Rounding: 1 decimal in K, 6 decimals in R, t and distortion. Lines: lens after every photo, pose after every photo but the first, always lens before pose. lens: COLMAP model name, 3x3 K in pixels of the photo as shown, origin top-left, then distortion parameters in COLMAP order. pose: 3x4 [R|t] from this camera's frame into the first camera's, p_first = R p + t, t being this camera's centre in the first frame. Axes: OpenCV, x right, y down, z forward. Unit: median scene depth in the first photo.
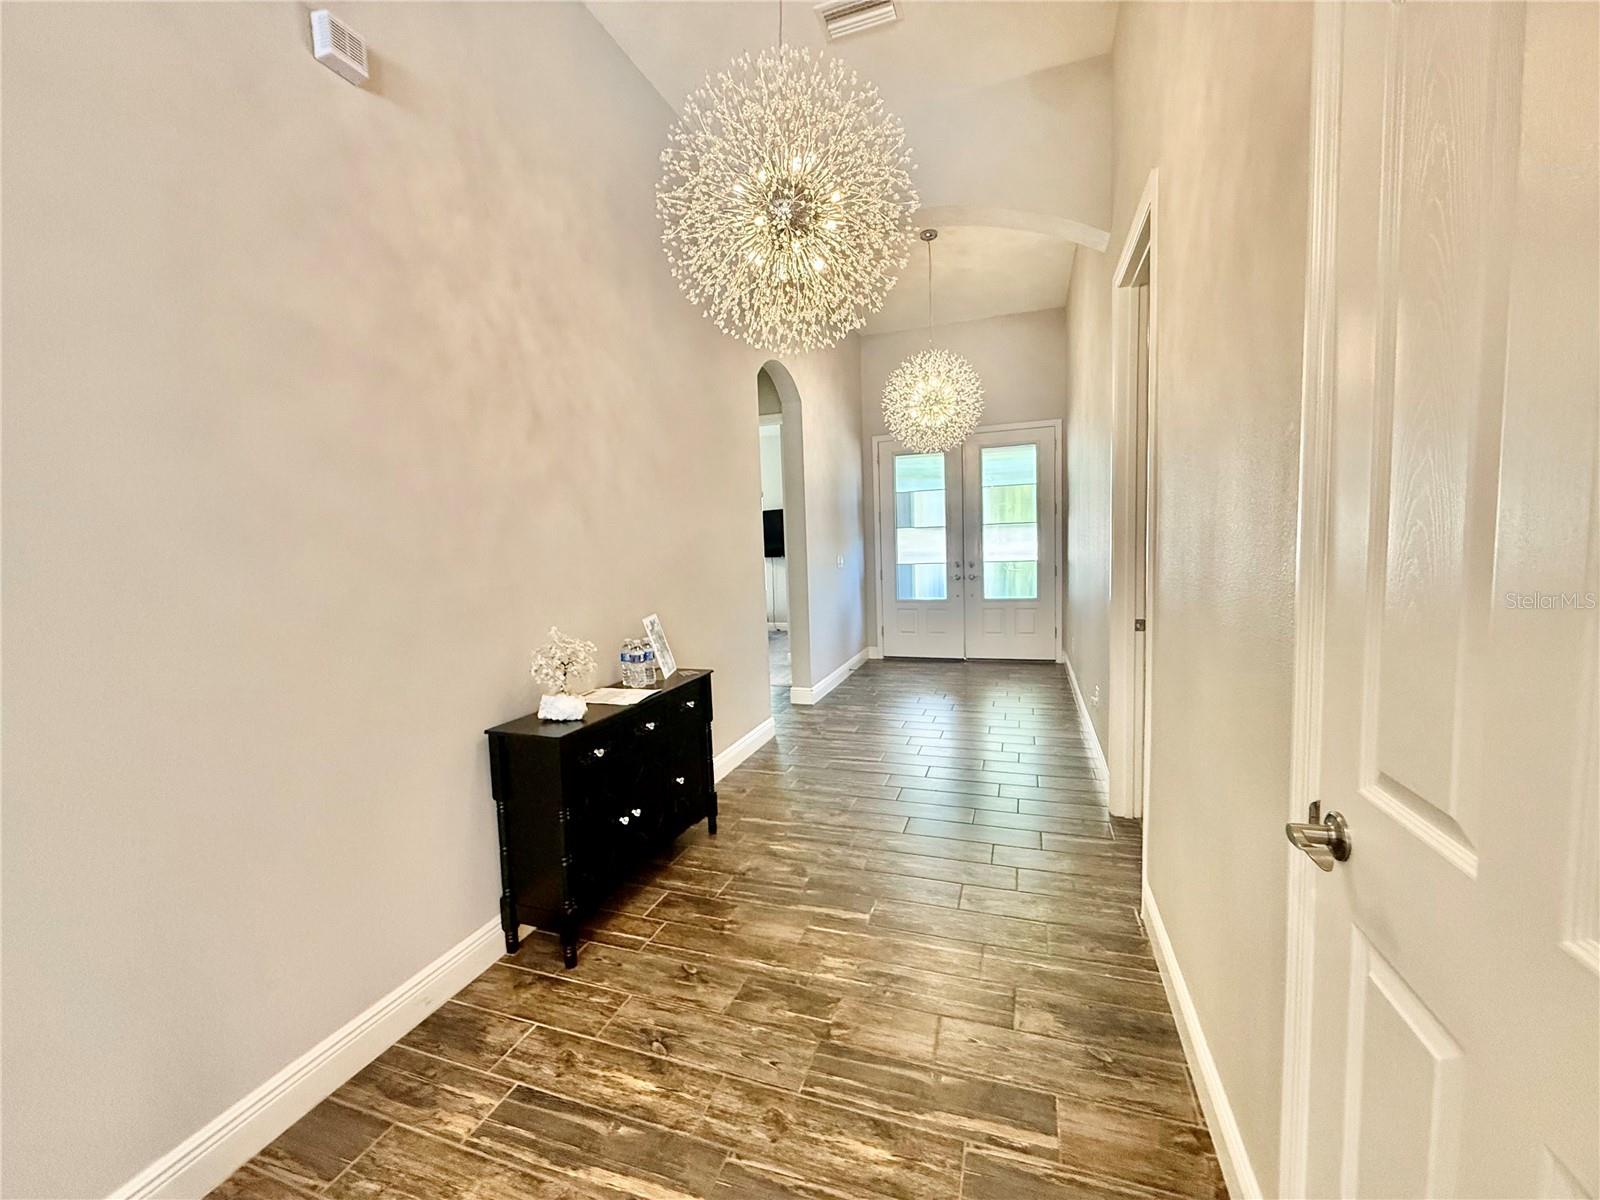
lens RADIAL K [[640.8, 0, 789.3], [0, 640.8, 600.2], [0, 0, 1]] dist [-0.001028, -0.000076]
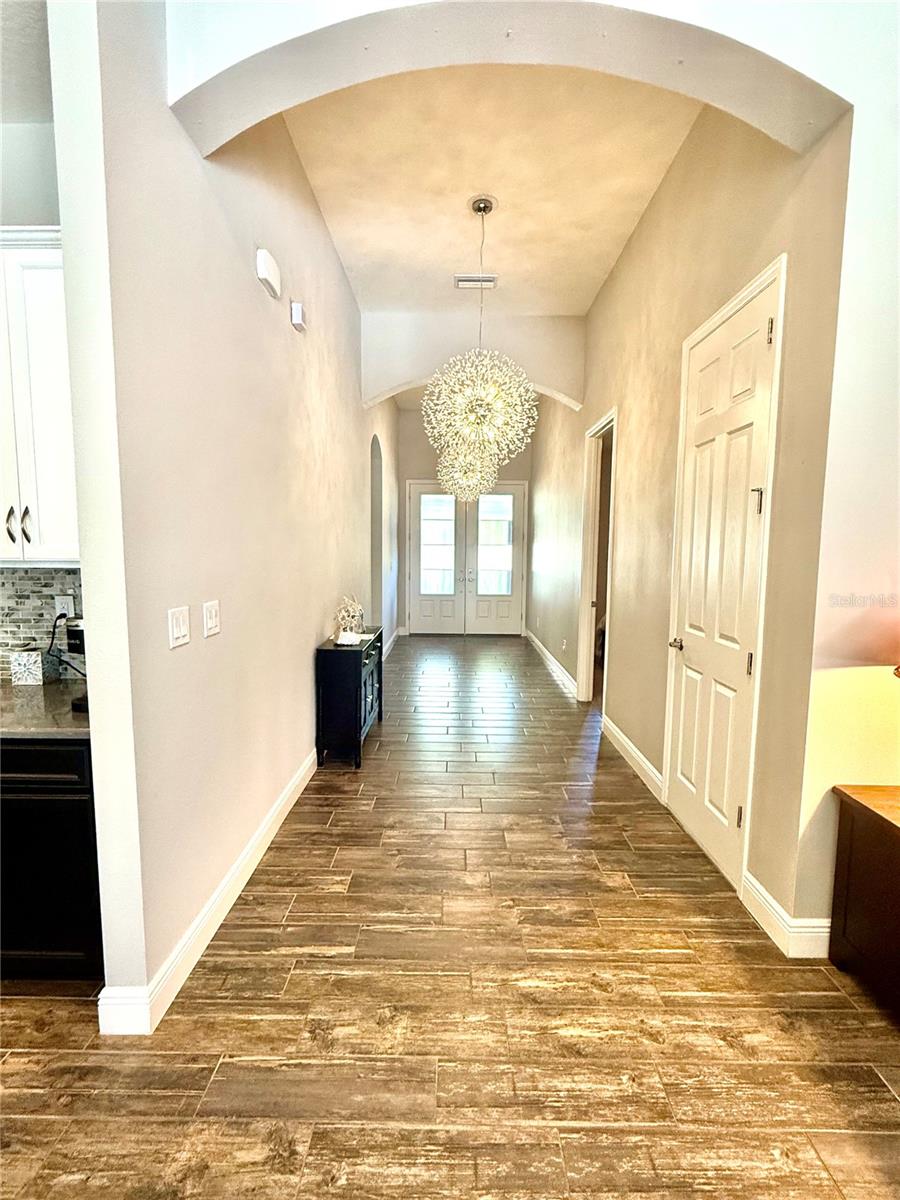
lens RADIAL K [[550.4, 0, 447.8], [0, 550.4, 605.5], [0, 0, 1]] dist [0.000754, 0.000508]
pose [[0.944016, 0.012007, 0.329681, -0.244127], [-0.015178, 0.999860, 0.007047, 0.020423], [-0.329550, -0.011657, 0.944066, -0.260831]]
